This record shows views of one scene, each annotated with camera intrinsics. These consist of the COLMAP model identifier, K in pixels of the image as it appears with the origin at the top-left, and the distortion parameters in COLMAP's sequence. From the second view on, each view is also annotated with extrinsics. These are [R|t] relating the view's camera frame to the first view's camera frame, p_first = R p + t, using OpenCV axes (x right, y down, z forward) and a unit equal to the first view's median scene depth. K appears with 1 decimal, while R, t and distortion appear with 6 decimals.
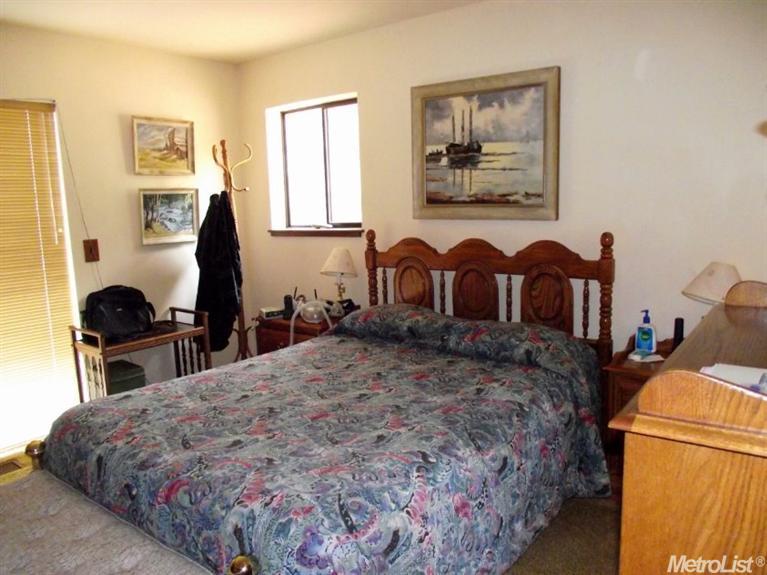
lens RADIAL K [[609.6, 0, 384.3], [0, 609.6, 287.4], [0, 0, 1]] dist [-0.073945, 0.025720]
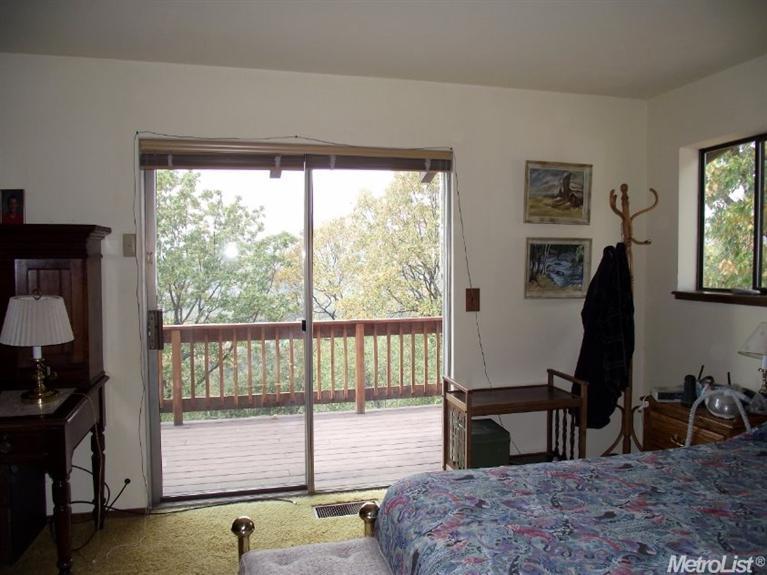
lens RADIAL K [[609.6, 0, 386.0], [0, 609.6, 287.2], [0, 0, 1]] dist [-0.073945, 0.025720]
pose [[0.799180, 0.060350, -0.598055, -0.016344], [-0.112265, 0.992426, -0.049873, -0.017209], [0.590515, 0.106998, 0.799902, 0.130927]]
